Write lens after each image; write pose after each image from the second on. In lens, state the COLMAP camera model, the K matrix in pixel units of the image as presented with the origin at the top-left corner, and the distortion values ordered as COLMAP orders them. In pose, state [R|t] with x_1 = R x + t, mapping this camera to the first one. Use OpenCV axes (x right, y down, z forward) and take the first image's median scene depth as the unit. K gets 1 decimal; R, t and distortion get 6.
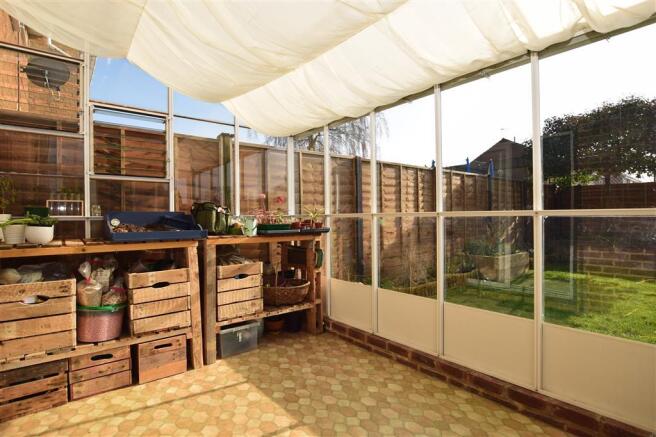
lens RADIAL K [[336.1, 0, 328.2], [0, 336.1, 220.0], [0, 0, 1]] dist [-0.002428, -0.000273]
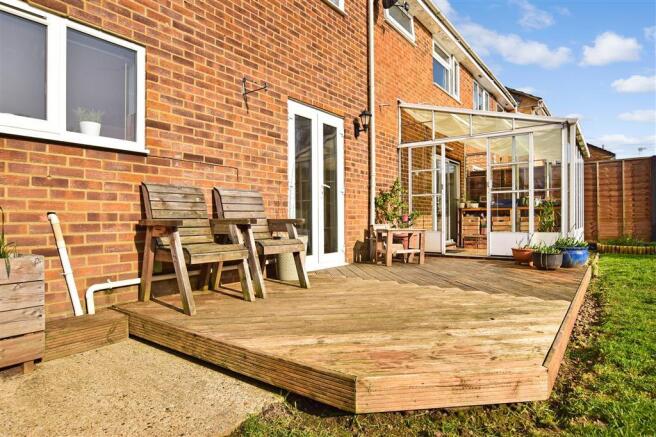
lens RADIAL K [[386.4, 0, 325.8], [0, 386.4, 219.5], [0, 0, 1]] dist [-0.006806, 0.000241]
pose [[0.246750, 0.002751, -0.969075, 2.559162], [-0.005498, 0.999984, 0.001439, 0.175763], [0.969064, 0.004973, 0.246761, -1.477225]]
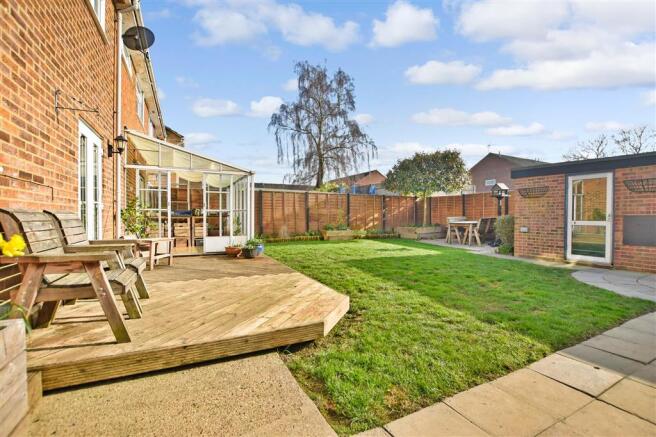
lens RADIAL K [[297.3, 0, 328.3], [0, 297.3, 216.6], [0, 0, 1]] dist [-0.005606, -0.000410]
pose [[0.975950, 0.006791, -0.217889, 2.176544], [-0.008945, 0.999920, -0.008903, 0.076639], [0.217811, 0.010638, 0.975933, -2.329259]]
